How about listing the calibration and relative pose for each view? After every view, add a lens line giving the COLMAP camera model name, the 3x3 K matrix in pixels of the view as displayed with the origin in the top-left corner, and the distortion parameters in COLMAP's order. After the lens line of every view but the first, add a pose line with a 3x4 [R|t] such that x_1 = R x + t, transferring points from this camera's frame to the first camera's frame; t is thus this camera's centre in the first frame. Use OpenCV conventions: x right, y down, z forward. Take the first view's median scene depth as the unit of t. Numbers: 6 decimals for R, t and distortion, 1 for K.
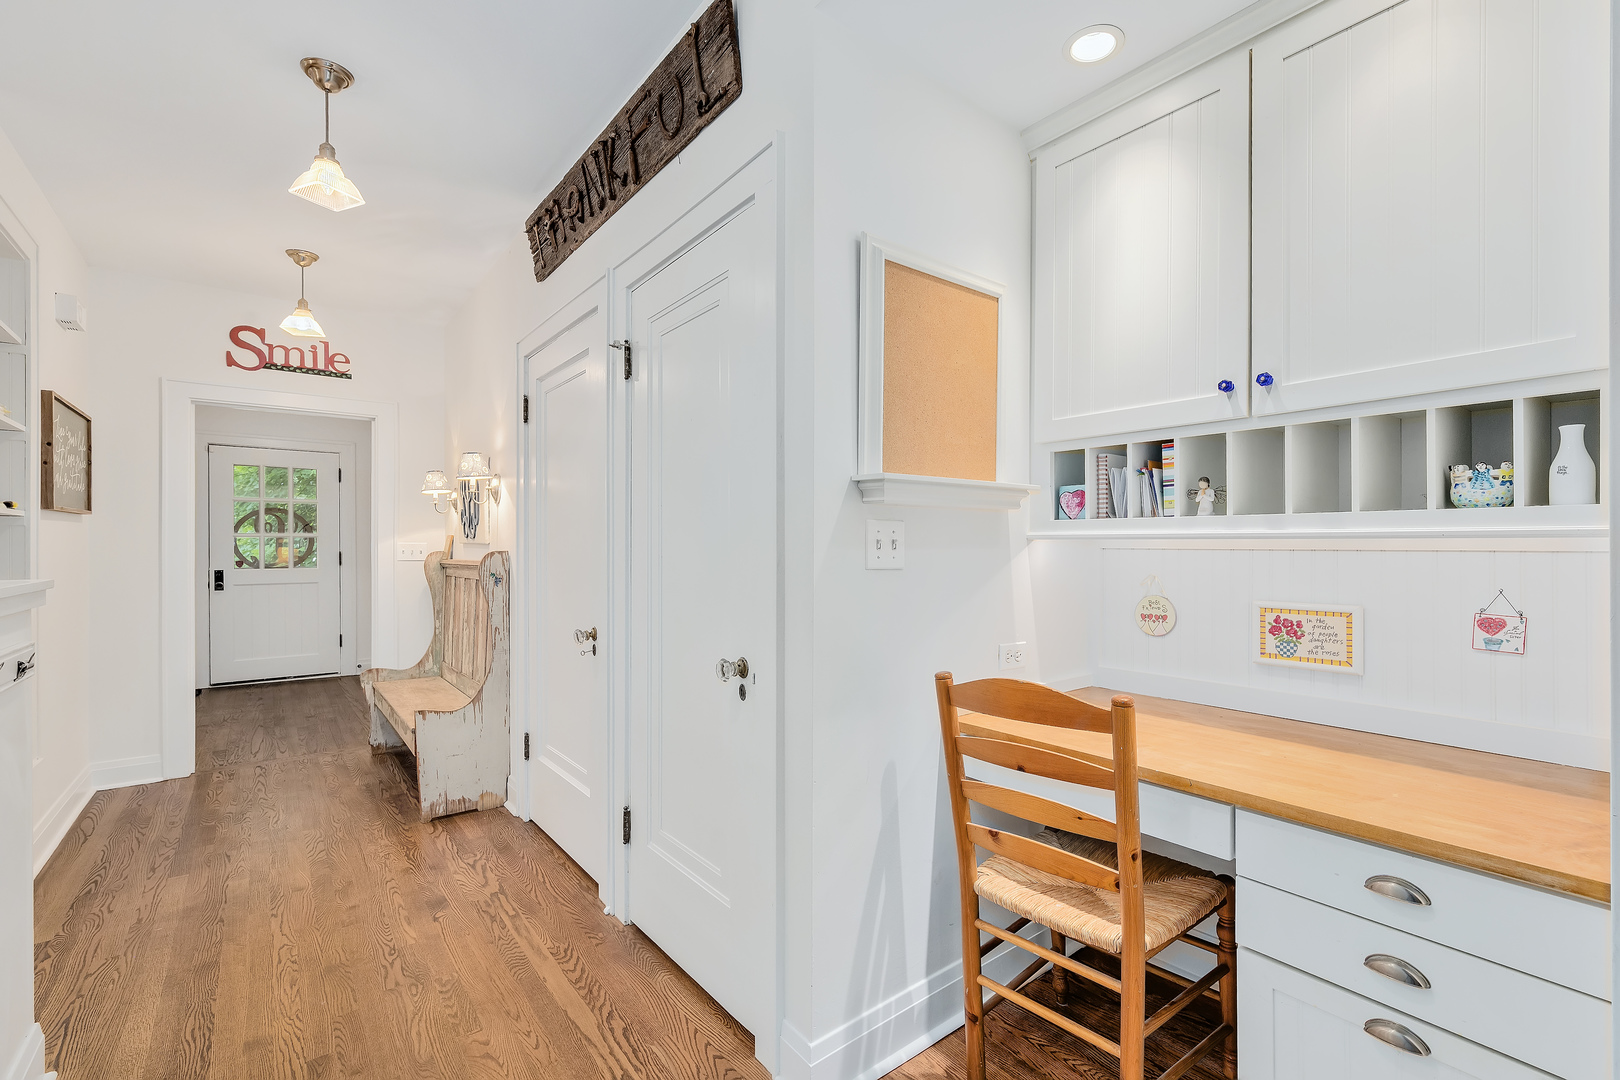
lens RADIAL K [[717.9, 0, 808.4], [0, 717.9, 544.3], [0, 0, 1]] dist [-0.016899, 0.002741]
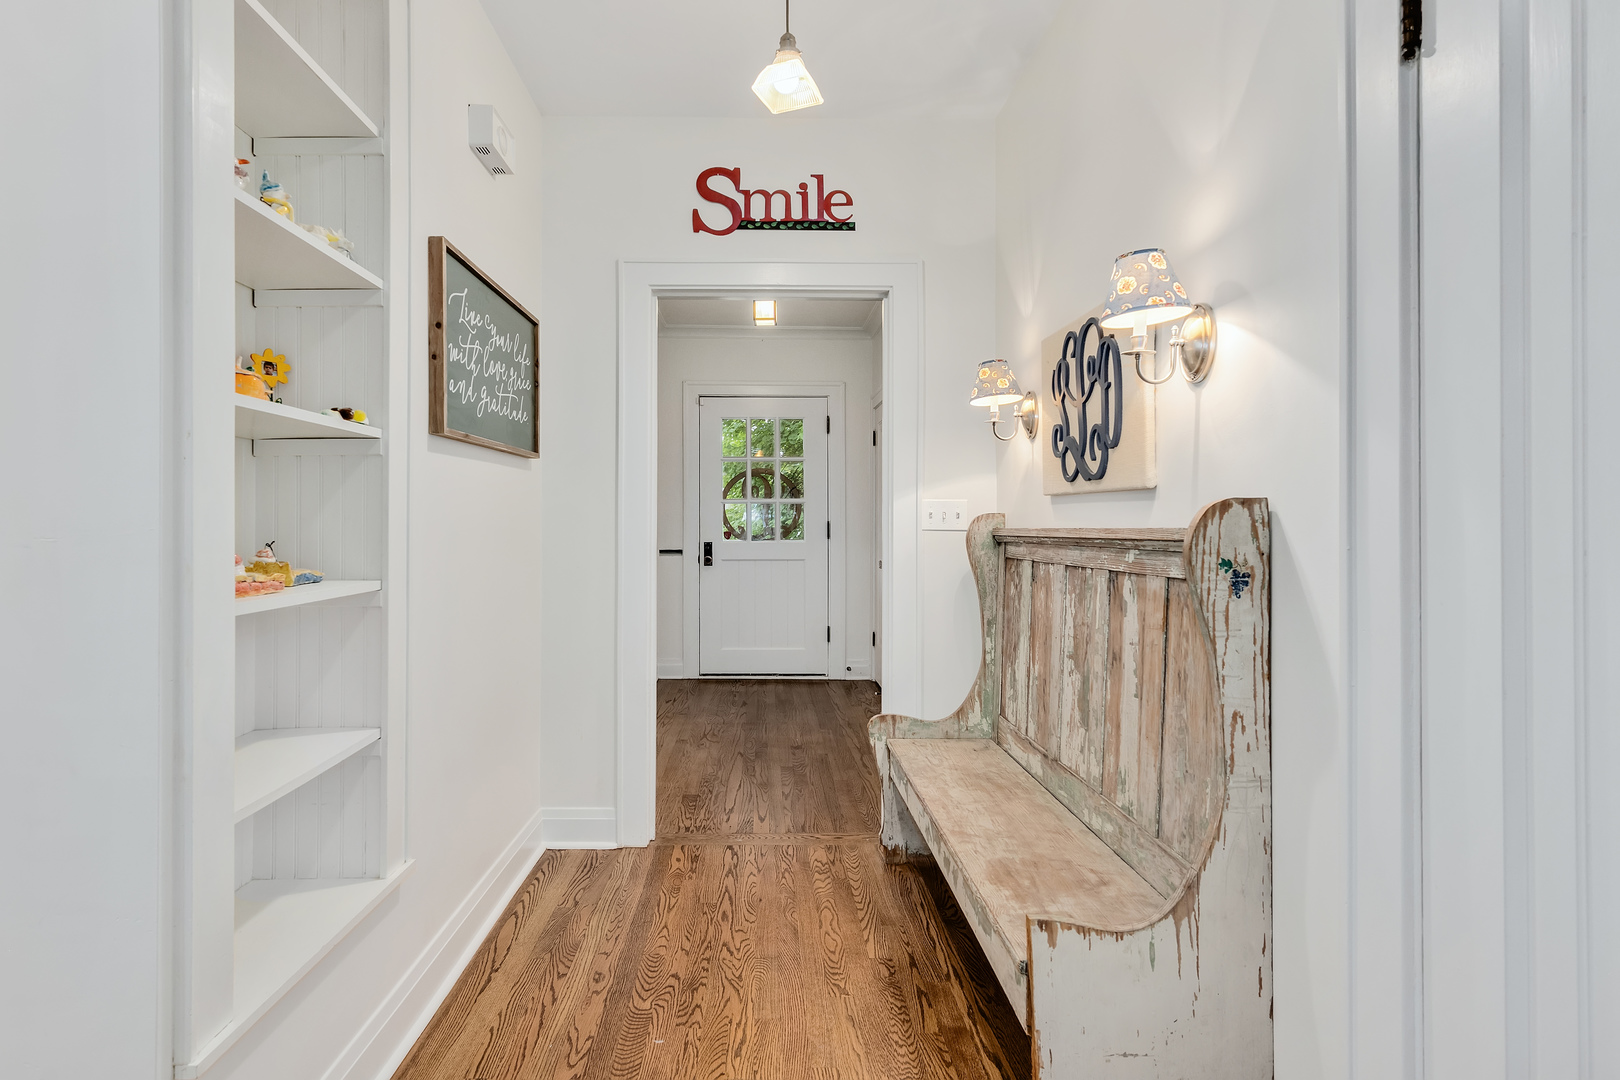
lens RADIAL K [[717.9, 0, 806.7], [0, 717.9, 532.8], [0, 0, 1]] dist [-0.016899, 0.002741]
pose [[0.828459, 0.009893, -0.559962, -0.343857], [-0.002670, 0.999902, 0.013716, 0.018641], [0.560043, -0.009868, 0.828405, 0.487236]]
